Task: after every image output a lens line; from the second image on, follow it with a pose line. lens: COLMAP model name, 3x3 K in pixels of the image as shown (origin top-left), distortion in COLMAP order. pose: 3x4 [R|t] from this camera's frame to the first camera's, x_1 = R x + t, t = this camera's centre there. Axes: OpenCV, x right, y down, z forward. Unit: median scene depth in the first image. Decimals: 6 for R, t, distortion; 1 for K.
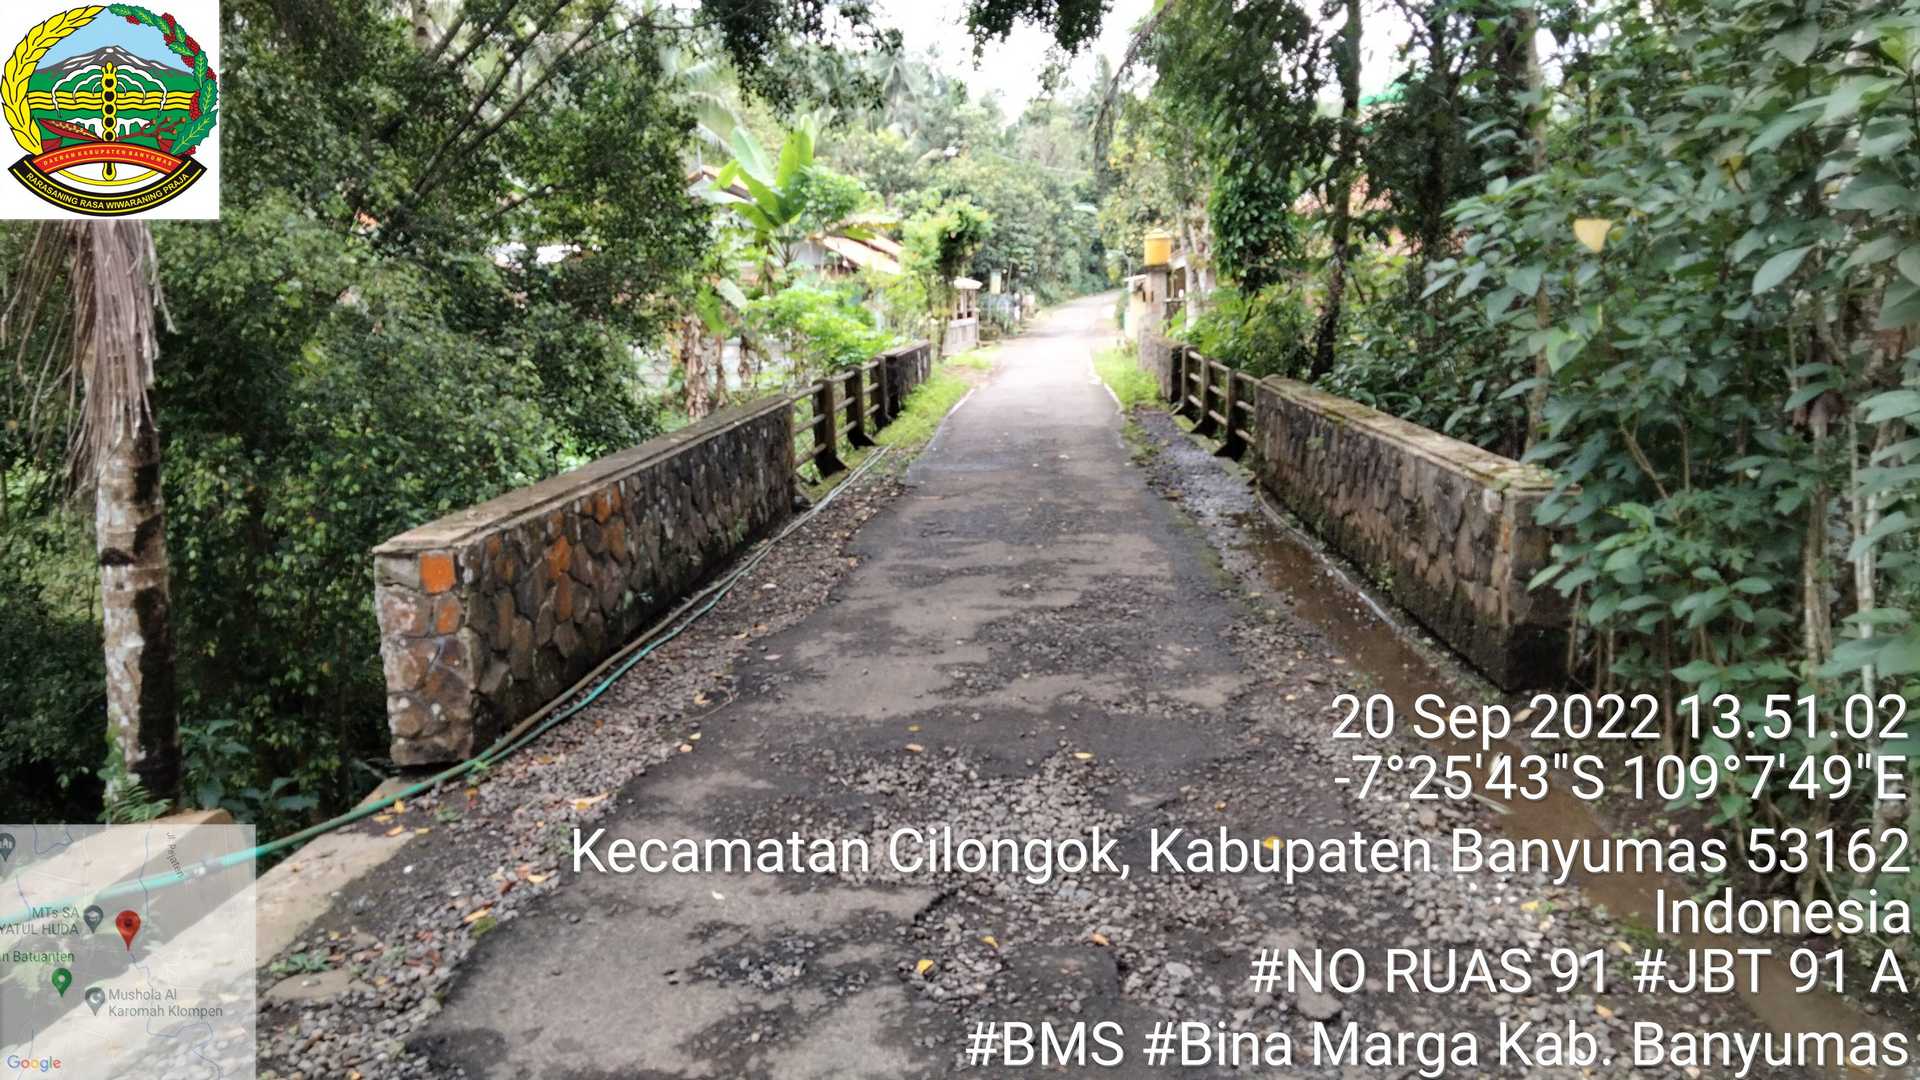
lens RADIAL K [[1389.4, 0, 958.2], [0, 1389.4, 538.6], [0, 0, 1]] dist [0.030196, -0.005364]
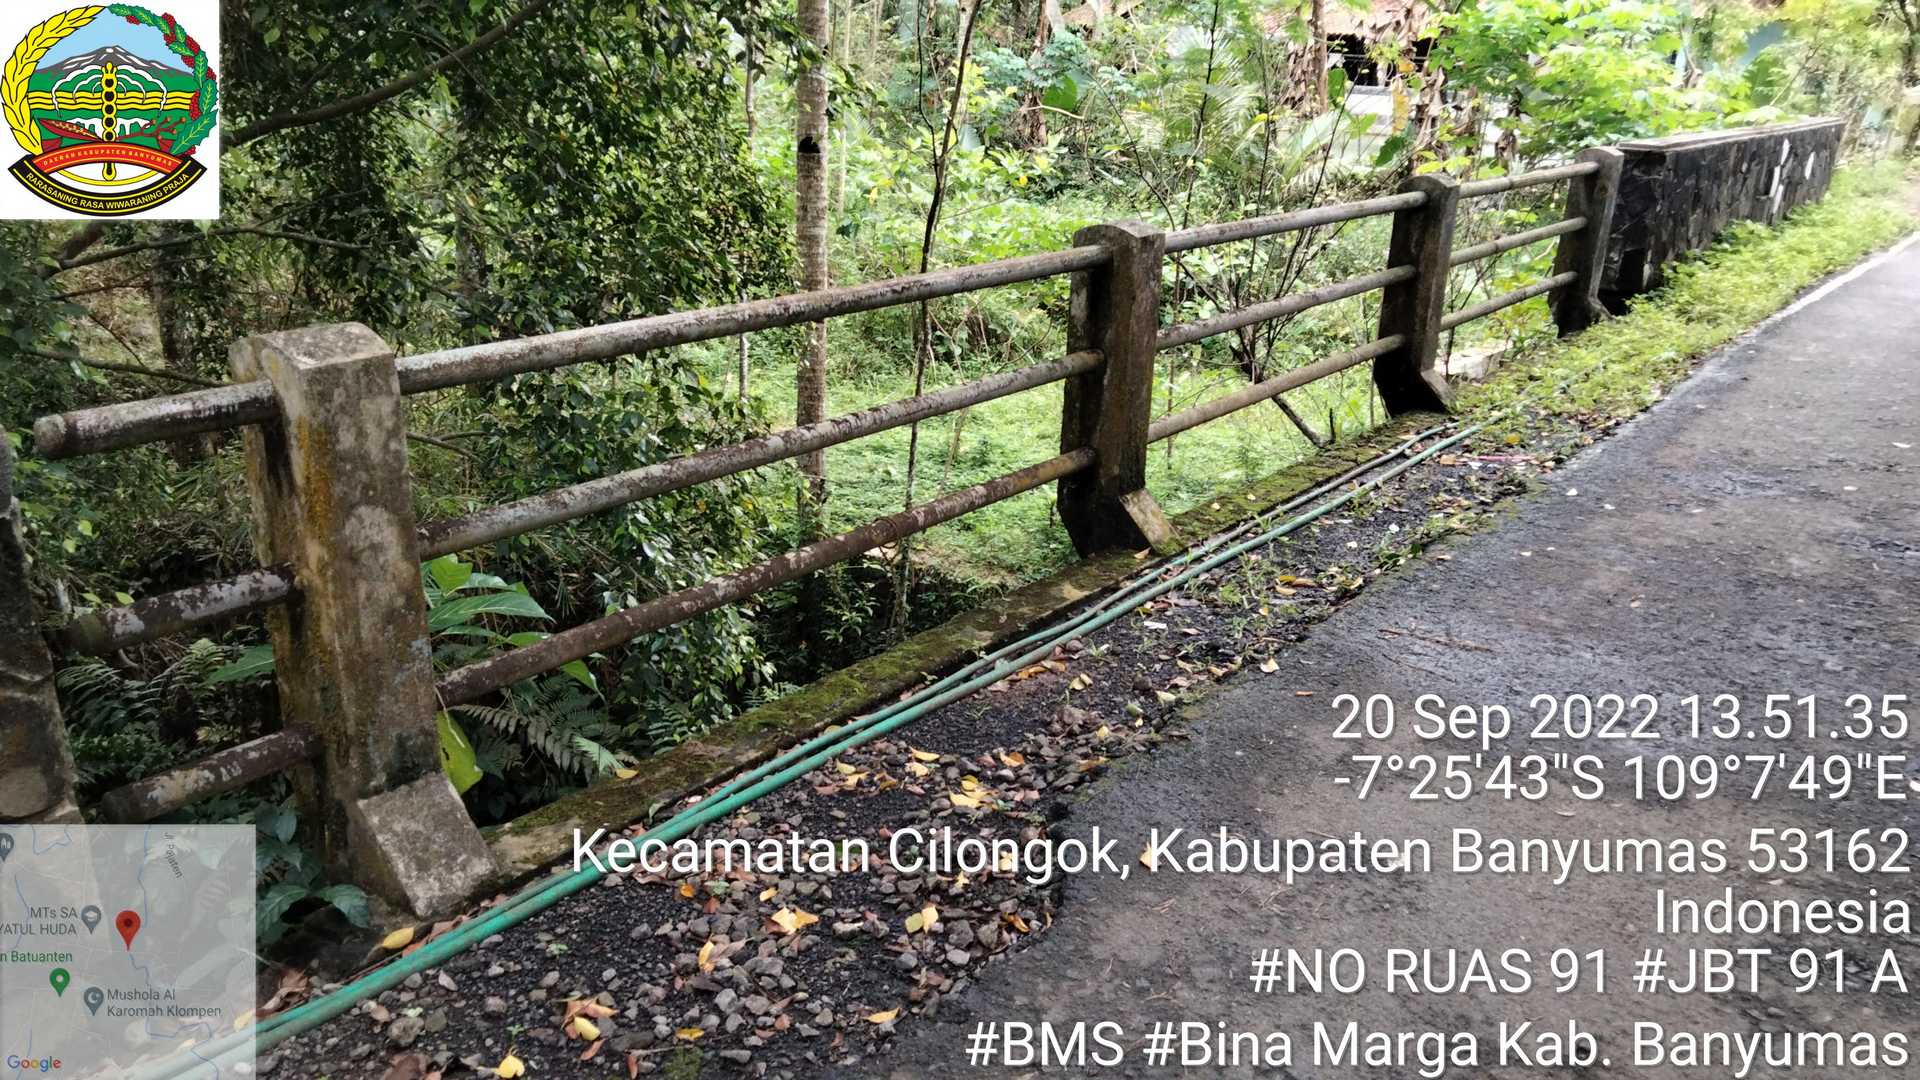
lens RADIAL K [[1389.4, 0, 961.9], [0, 1389.4, 542.3], [0, 0, 1]] dist [0.030196, -0.005364]
pose [[0.815419, 0.241366, -0.526151, 0.029488], [-0.147648, 0.965582, 0.214127, -0.080571], [0.559725, -0.096918, 0.822991, 0.552792]]
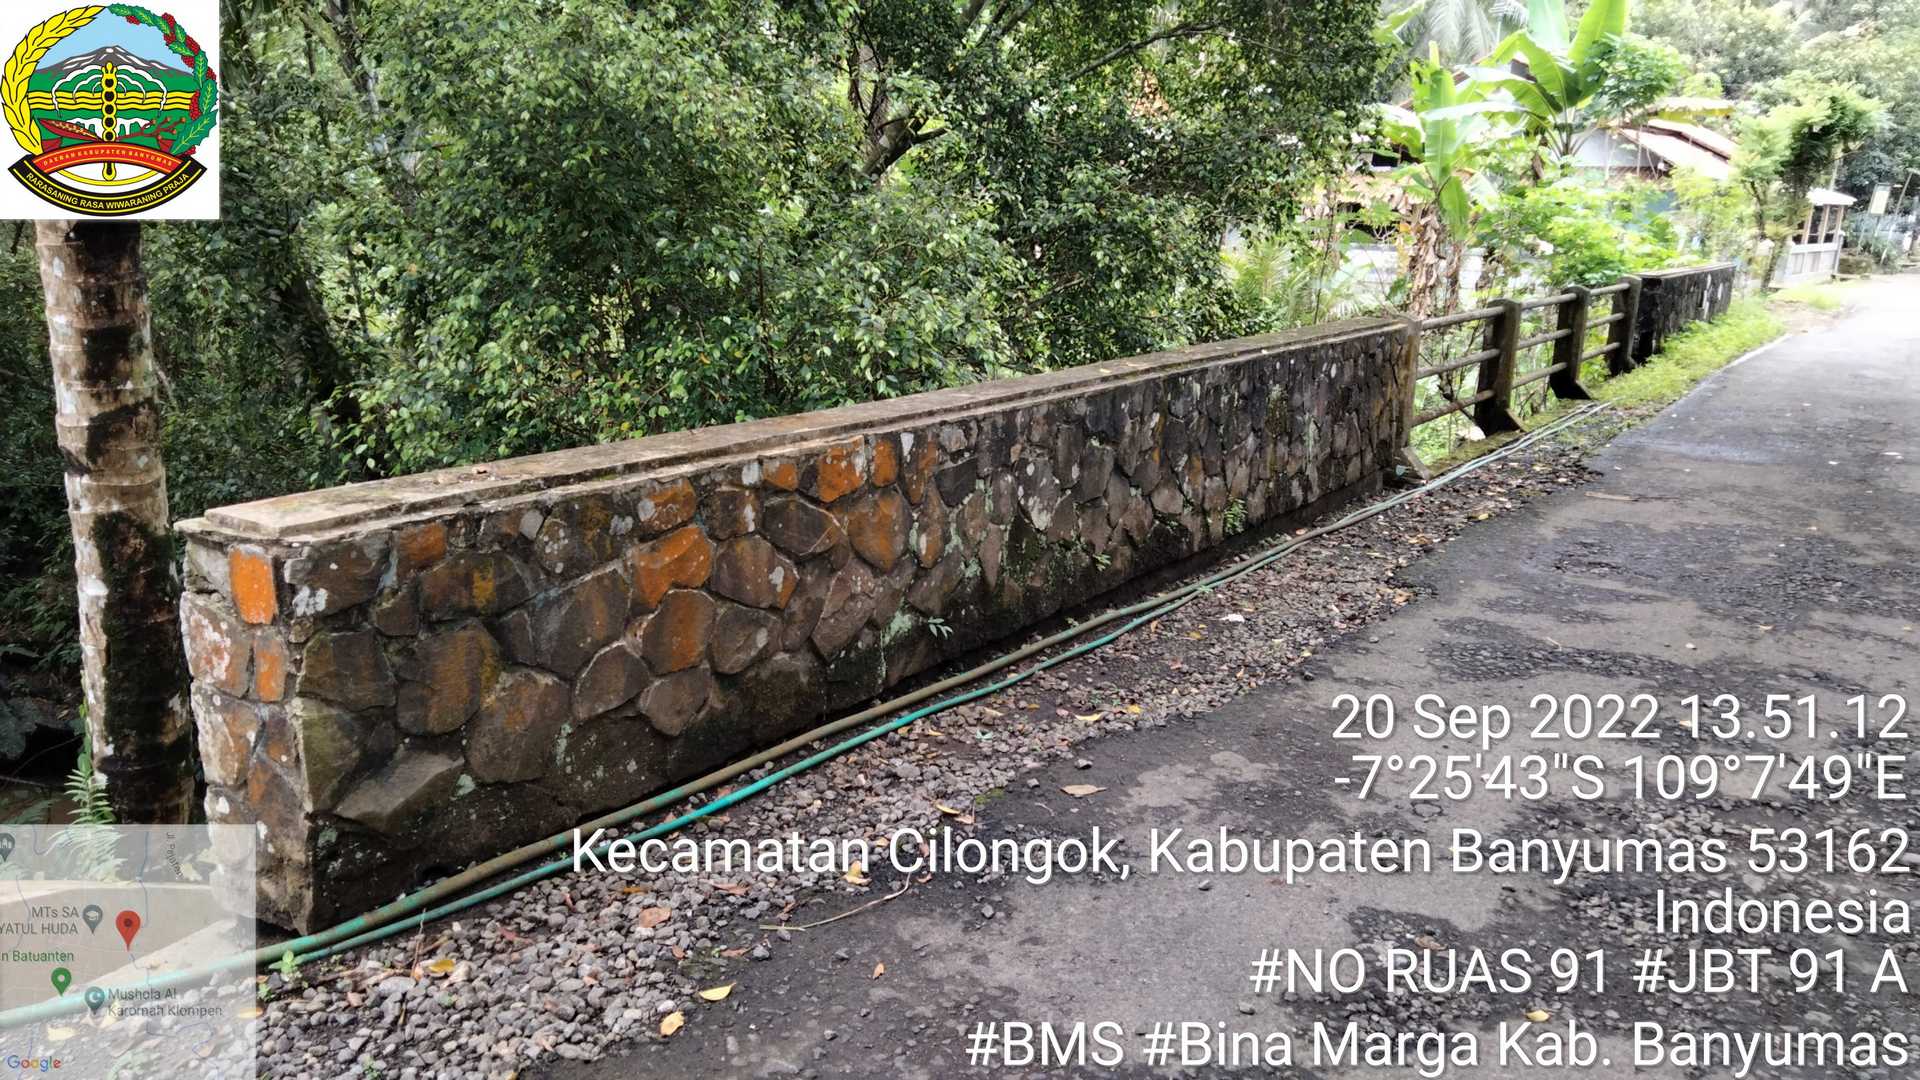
lens RADIAL K [[1389.4, 0, 958.9], [0, 1389.4, 534.0], [0, 0, 1]] dist [0.030196, -0.005364]
pose [[0.852649, 0.168539, -0.494555, 0.027792], [-0.137243, 0.985553, 0.099249, -0.021757], [0.504137, -0.016751, 0.863461, 0.178623]]
